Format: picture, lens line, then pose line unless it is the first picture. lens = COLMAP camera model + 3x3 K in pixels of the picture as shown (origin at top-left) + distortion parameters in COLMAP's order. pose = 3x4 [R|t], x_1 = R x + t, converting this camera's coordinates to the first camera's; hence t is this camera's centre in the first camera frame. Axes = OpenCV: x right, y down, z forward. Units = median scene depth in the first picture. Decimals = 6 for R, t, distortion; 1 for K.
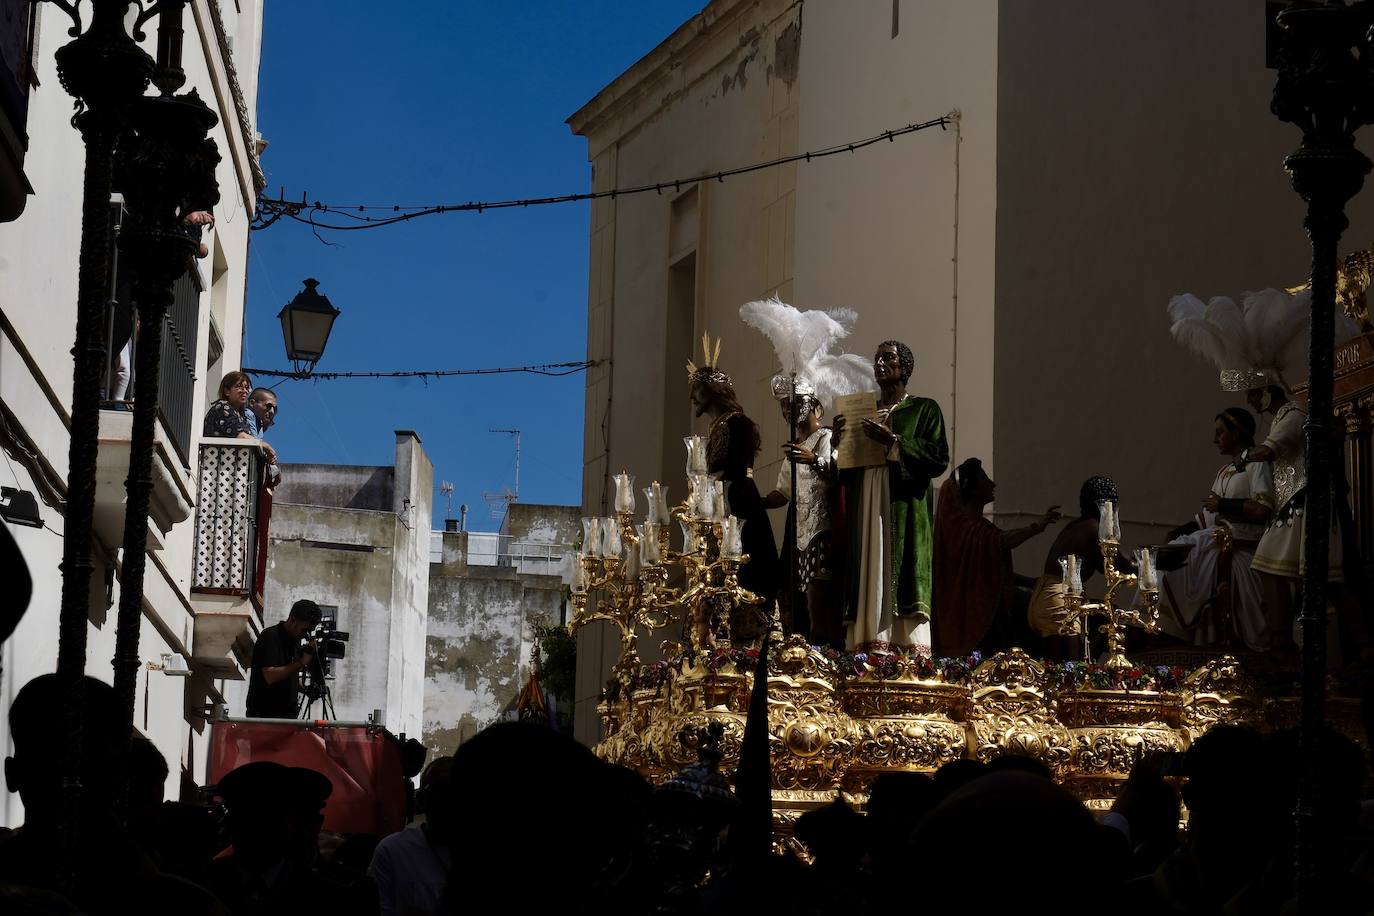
lens RADIAL K [[3413.1, 0, 687.0], [0, 3413.1, 458.0], [0, 0, 1]] dist [0.105061, 1.007584]
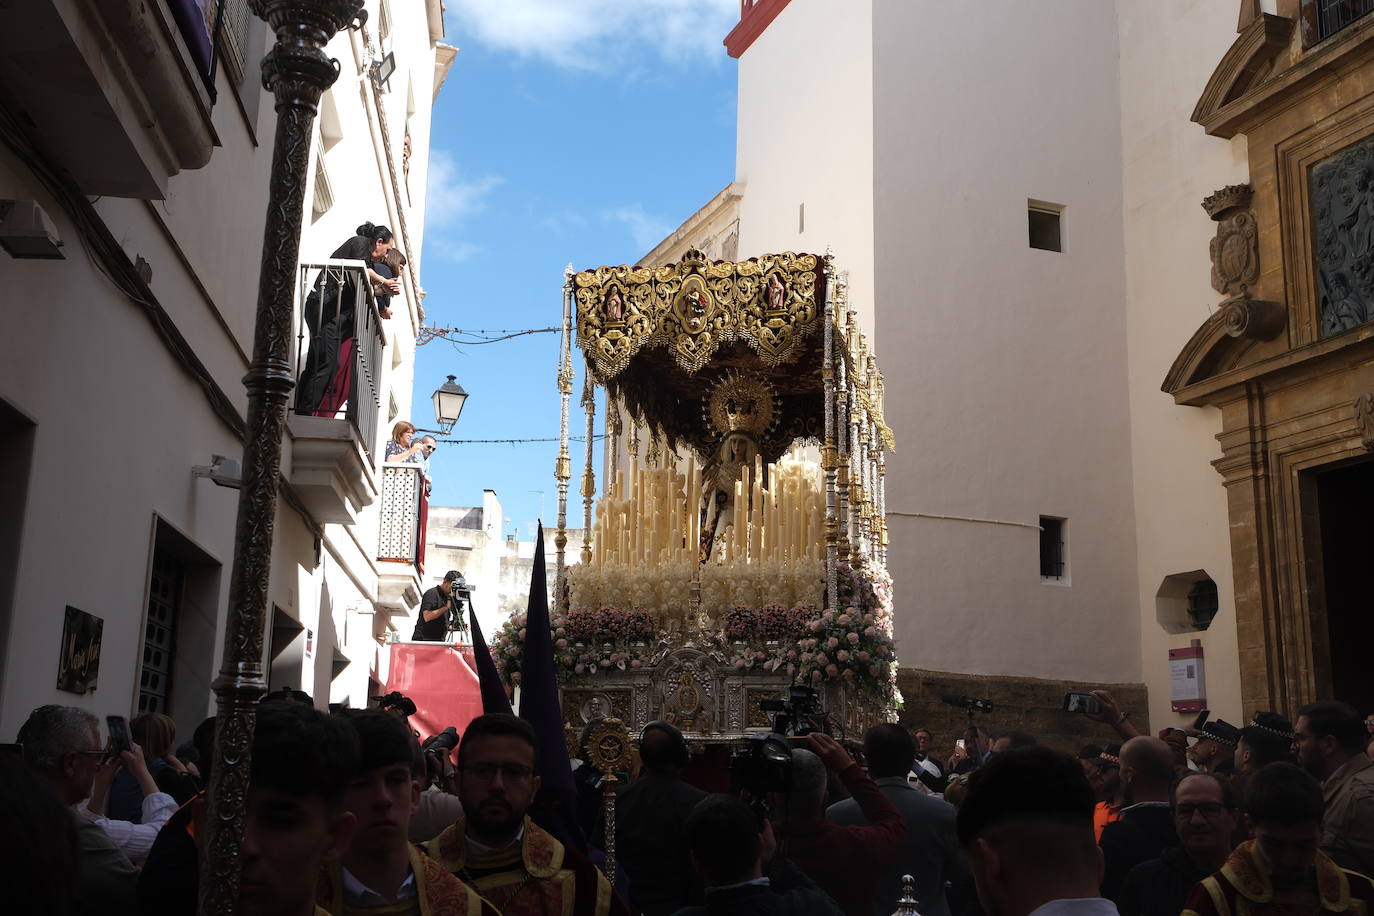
lens RADIAL K [[1579.0, 0, 656.0], [0, 1579.0, 436.5], [0, 0, 1]] dist [0.010272, 0.013670]
pose [[0.999603, 0.003879, 0.027901, -0.036473], [-0.002549, 0.998865, -0.047567, 0.015964], [-0.028053, 0.047477, 0.998478, 0.264638]]
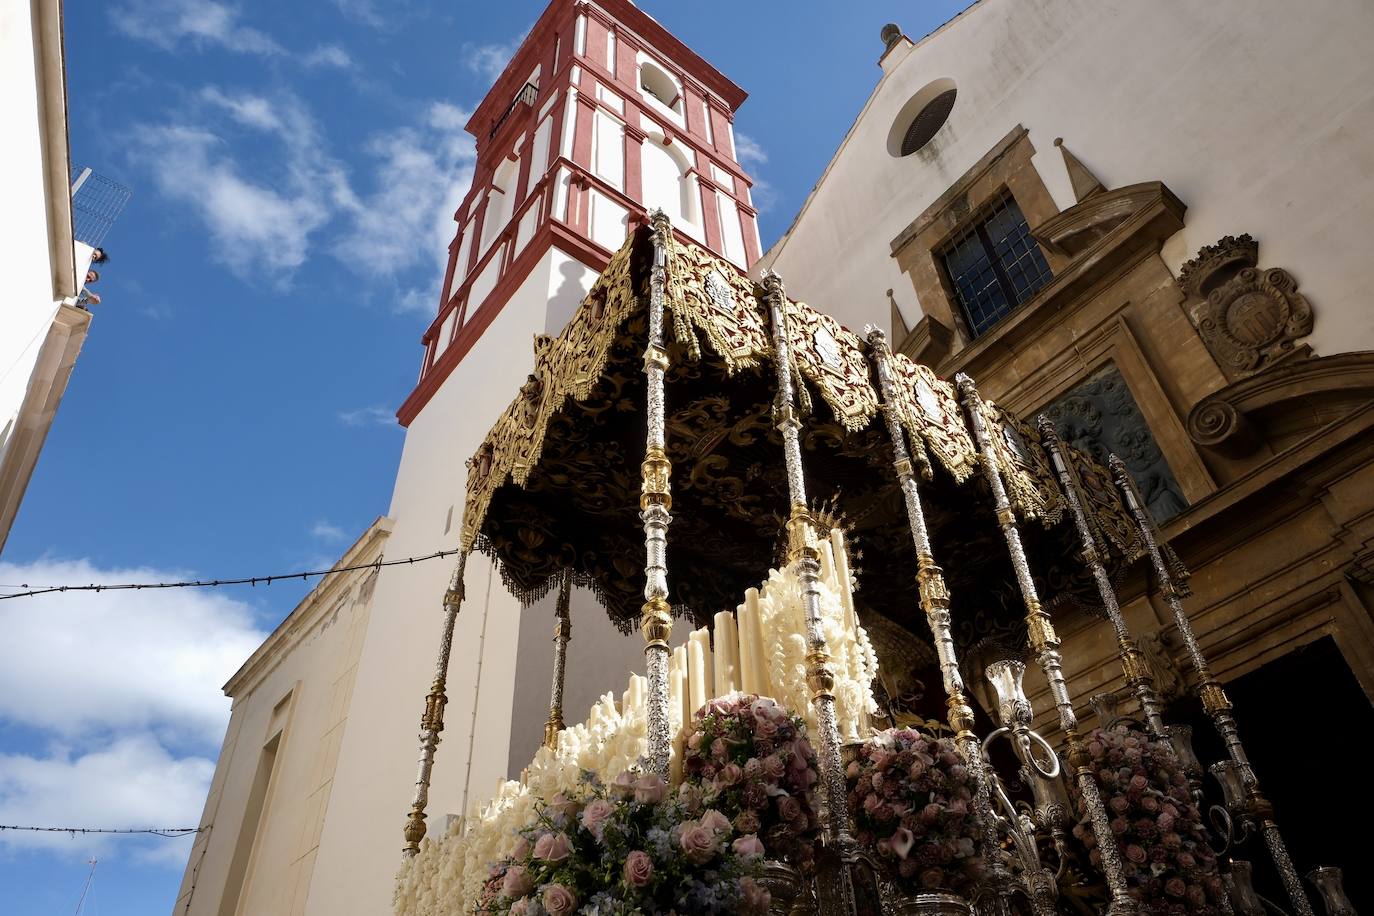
lens RADIAL K [[942.3, 0, 688.5], [0, 942.3, 447.4], [0, 0, 1]] dist [-0.009955, -0.000864]
pose [[0.940106, 0.167084, 0.297126, 0.035462], [0.015853, 0.849265, -0.527729, 0.075385], [-0.340514, 0.500832, 0.795750, 0.699341]]
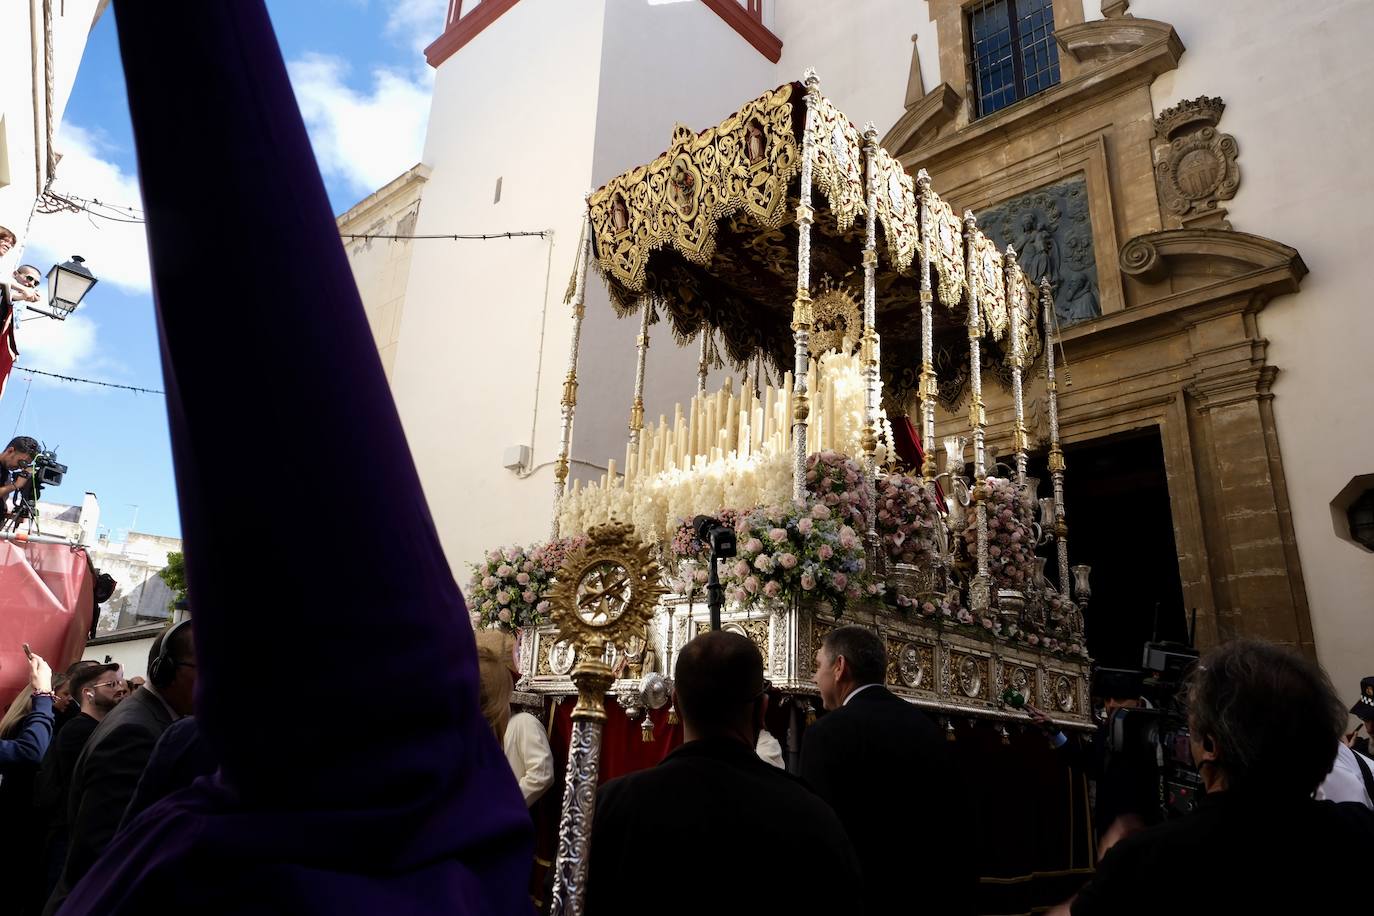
lens RADIAL K [[942.3, 0, 688.5], [0, 942.3, 447.4], [0, 0, 1]] dist [-0.009955, -0.000864]
pose [[0.875473, 0.157298, 0.456952, -0.060904], [-0.095936, 0.983296, -0.154679, 0.073652], [-0.473649, 0.091580, 0.875939, 0.621656]]
